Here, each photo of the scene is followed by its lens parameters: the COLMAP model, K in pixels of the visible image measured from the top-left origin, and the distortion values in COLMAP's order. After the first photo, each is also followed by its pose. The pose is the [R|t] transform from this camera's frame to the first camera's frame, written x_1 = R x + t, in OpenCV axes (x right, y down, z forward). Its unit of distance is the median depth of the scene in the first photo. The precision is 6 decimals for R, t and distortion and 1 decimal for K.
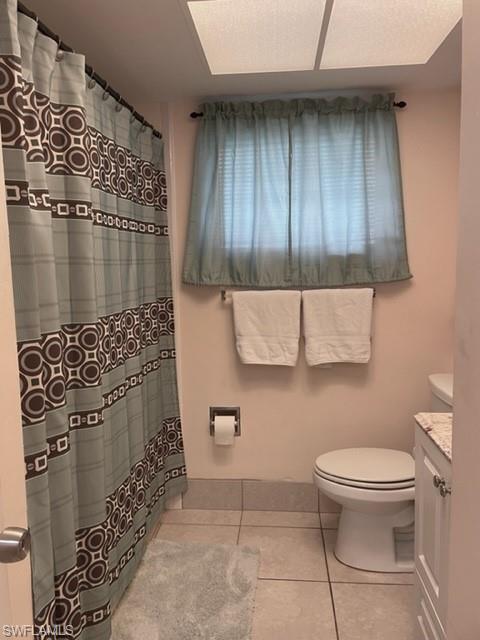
lens RADIAL K [[483.9, 0, 240.5], [0, 483.9, 321.4], [0, 0, 1]] dist [0.044008, -0.058413]
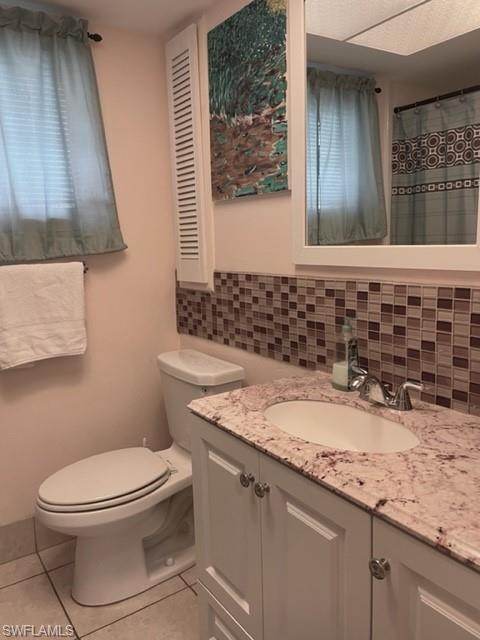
lens RADIAL K [[483.9, 0, 239.4], [0, 483.9, 315.8], [0, 0, 1]] dist [0.044008, -0.058413]
pose [[0.771774, -0.101816, 0.627692, -0.049229], [0.093286, 0.994547, 0.046624, 0.008921], [-0.629017, 0.022572, 0.777064, 0.205254]]
